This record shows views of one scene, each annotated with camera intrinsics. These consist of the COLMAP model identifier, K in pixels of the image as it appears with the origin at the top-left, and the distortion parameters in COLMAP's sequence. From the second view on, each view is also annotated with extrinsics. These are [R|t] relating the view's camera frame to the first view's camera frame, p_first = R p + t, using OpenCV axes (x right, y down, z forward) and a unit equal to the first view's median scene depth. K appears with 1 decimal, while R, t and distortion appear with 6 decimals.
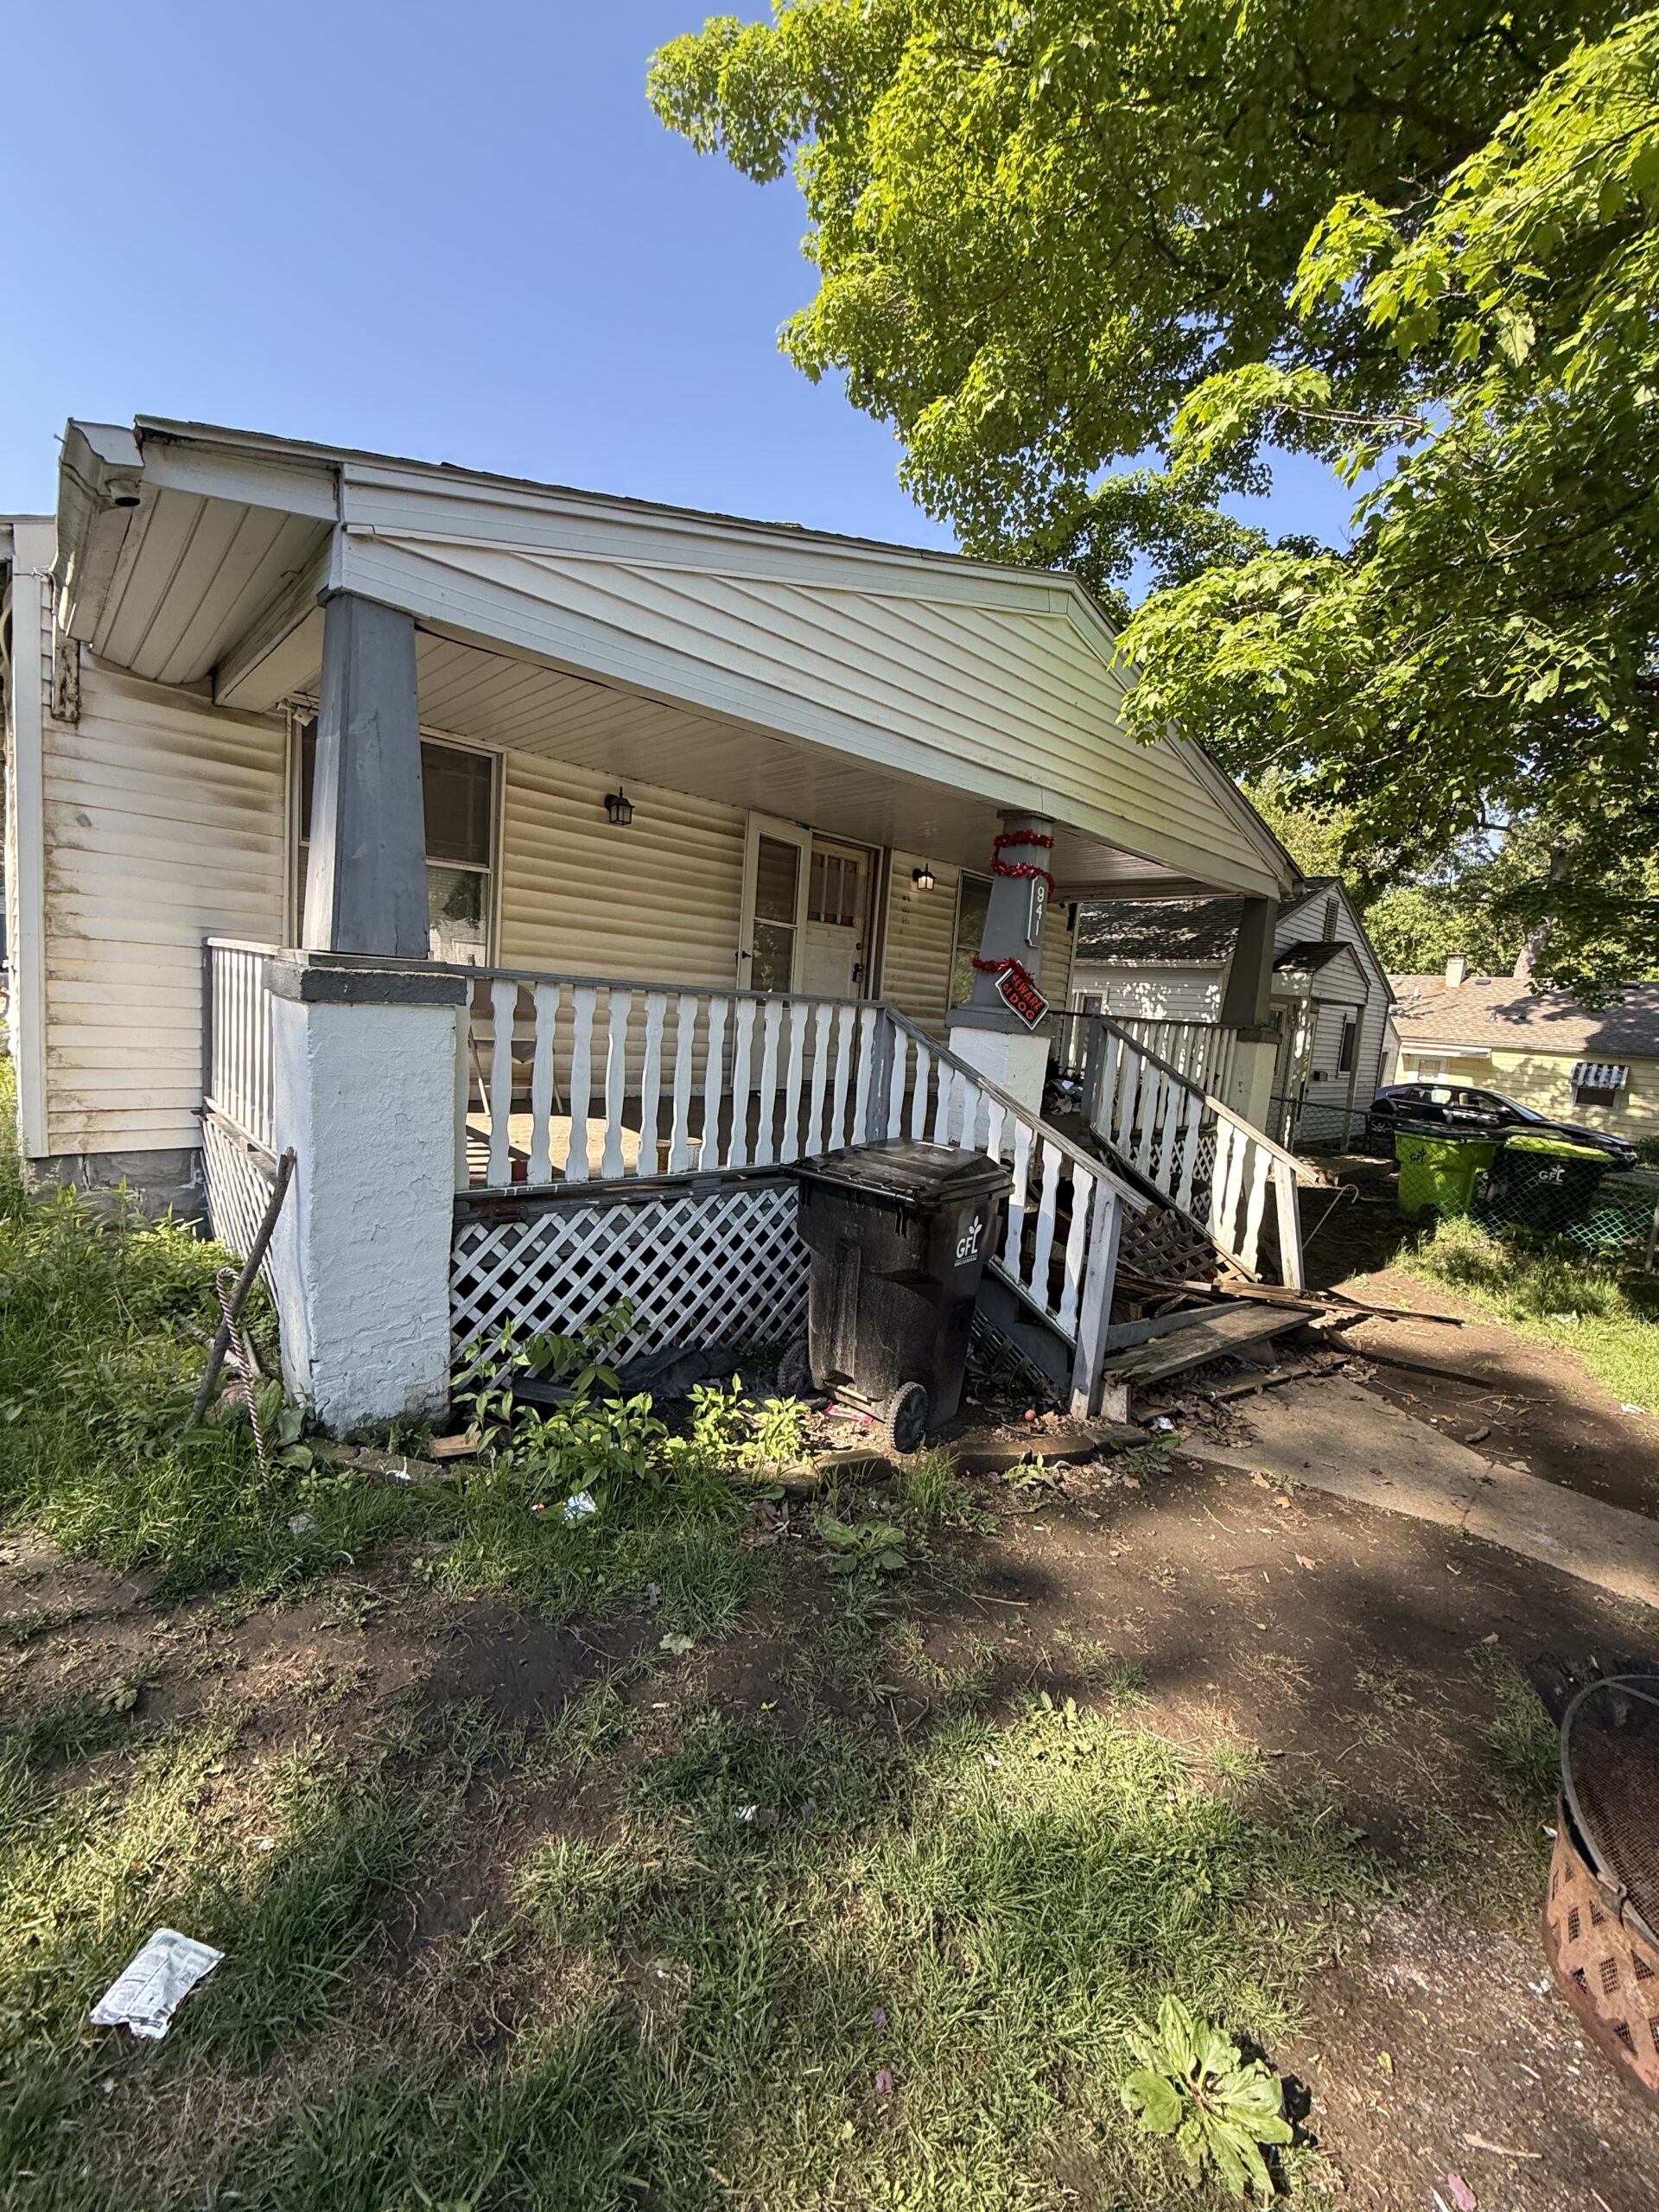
lens RADIAL K [[884.5, 0, 837.0], [0, 884.5, 1095.3], [0, 0, 1]] dist [0.001333, -0.000846]
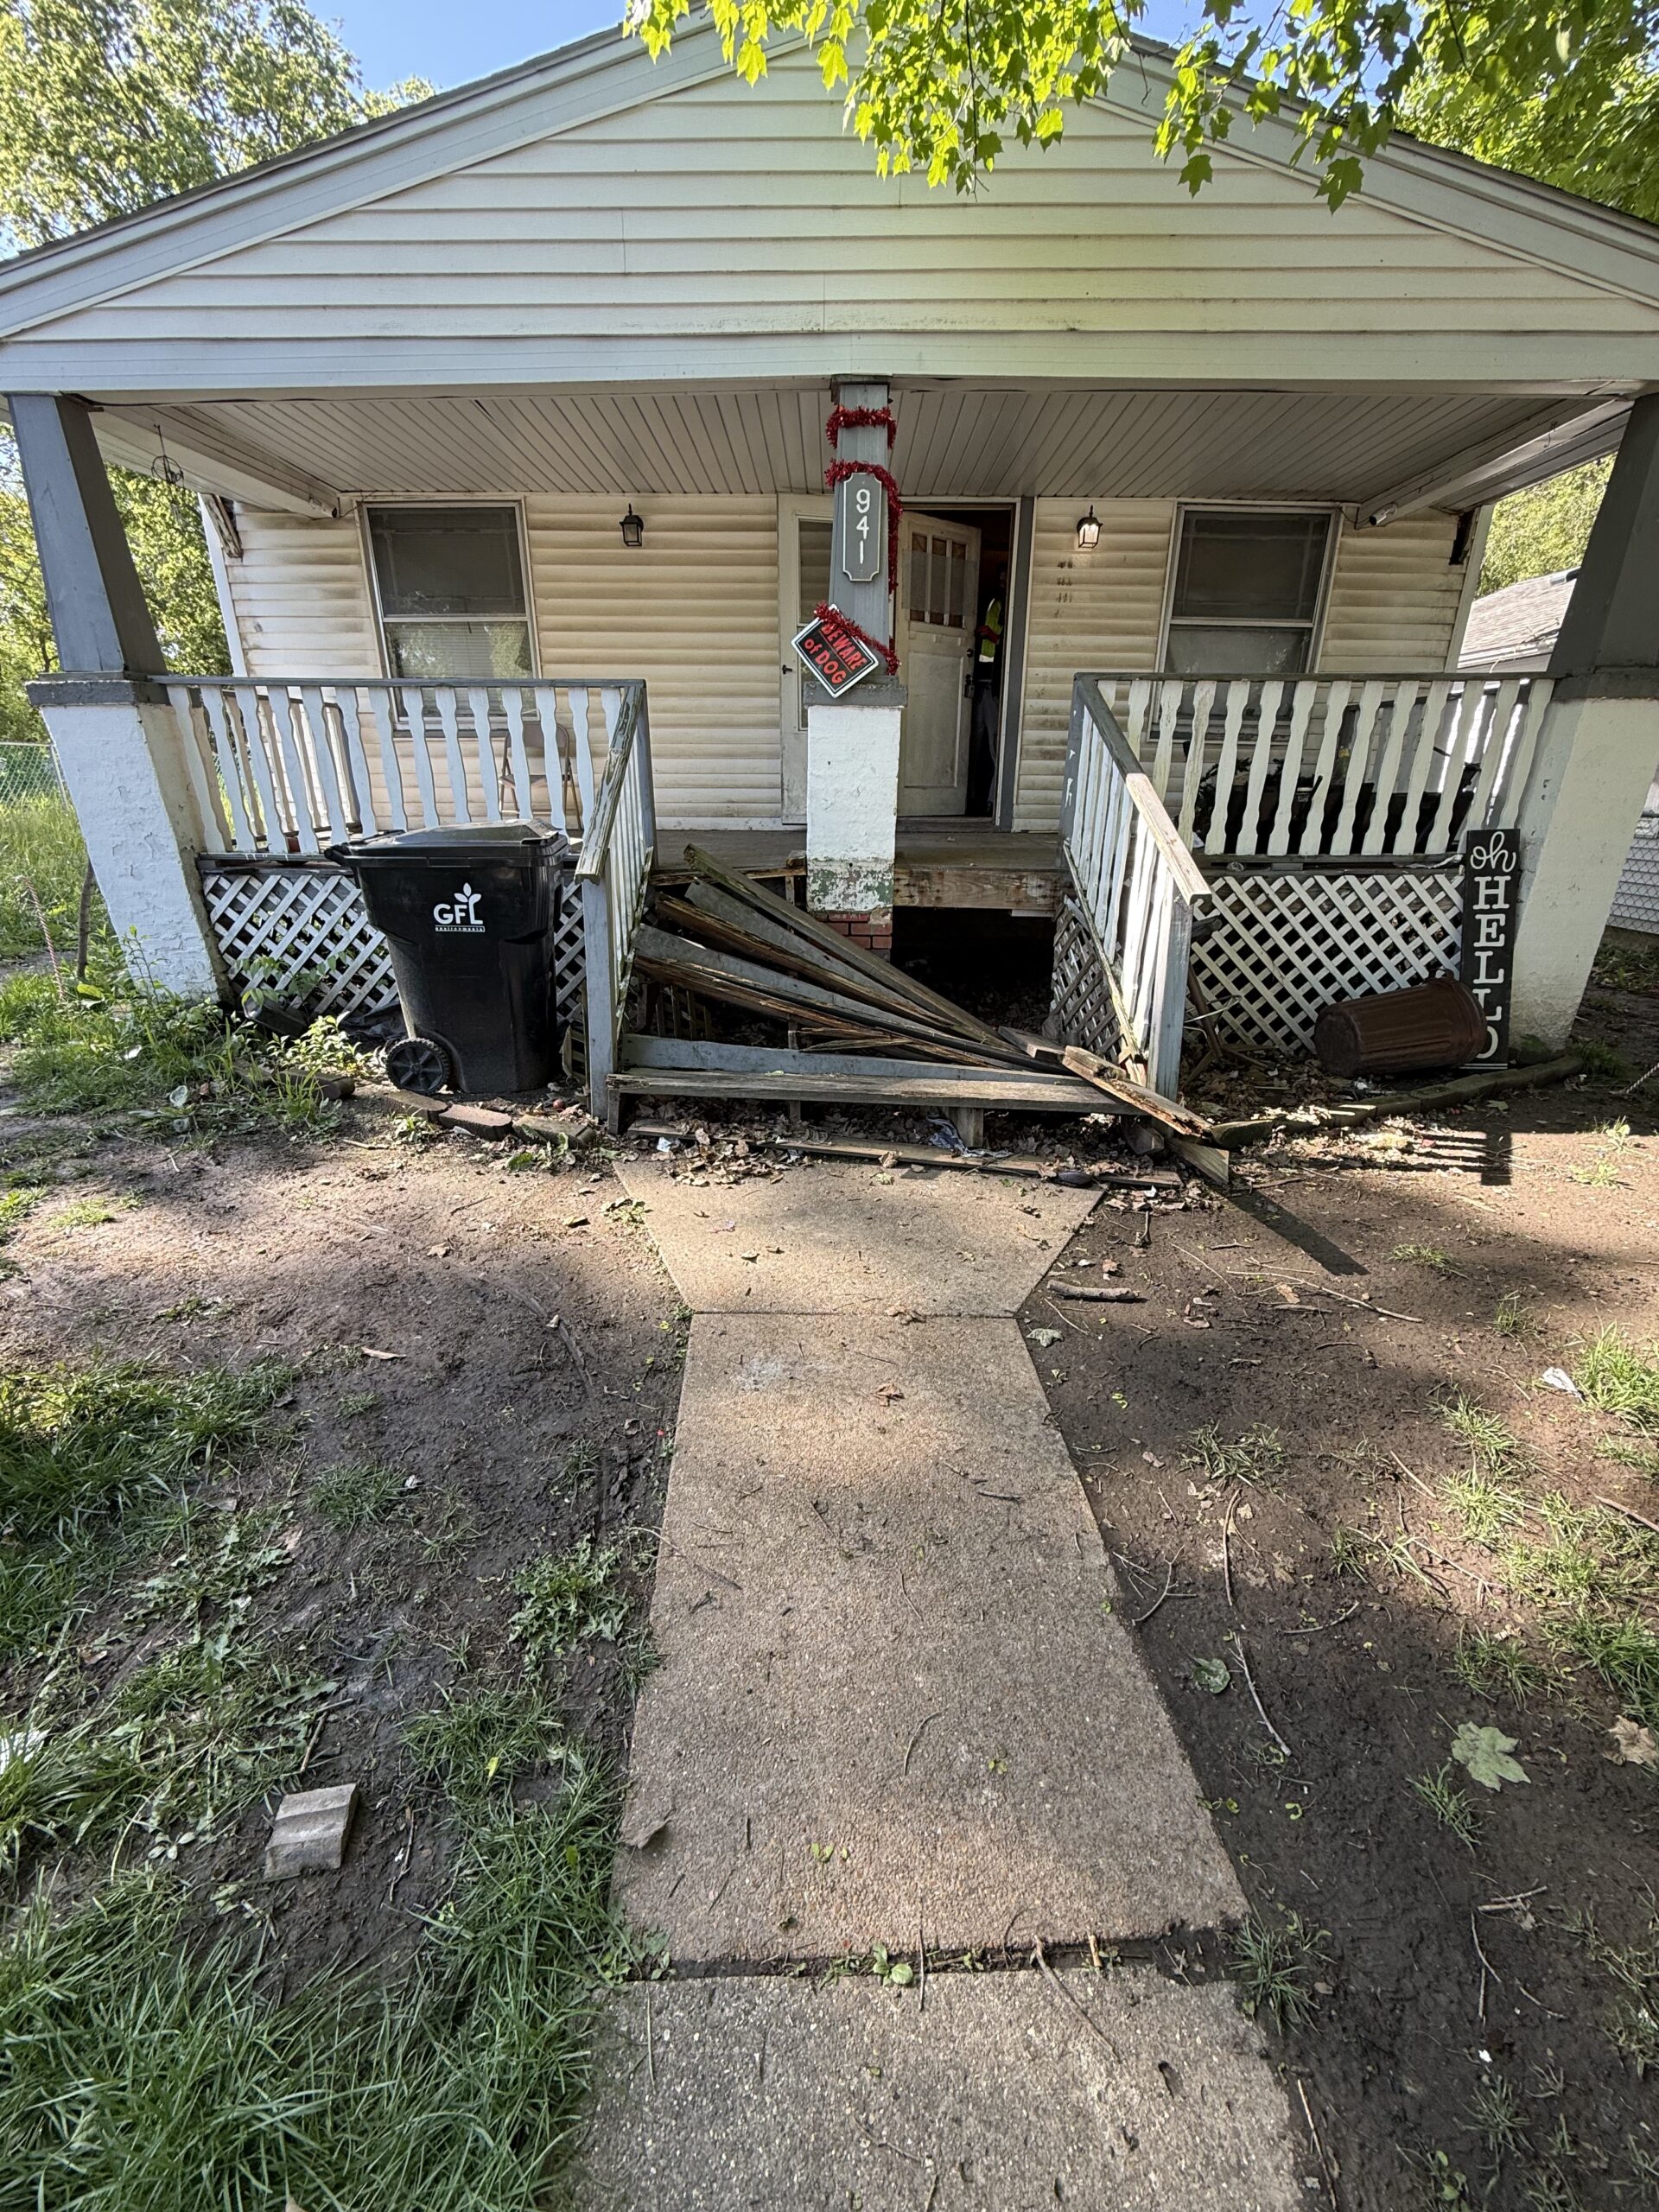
lens RADIAL K [[884.5, 0, 821.1], [0, 884.5, 1104.1], [0, 0, 1]] dist [0.001333, -0.000846]
pose [[0.723668, 0.165245, -0.670073, 0.750272], [-0.019988, 0.975524, 0.218984, 0.100465], [0.689858, -0.145079, 0.709259, 0.355611]]
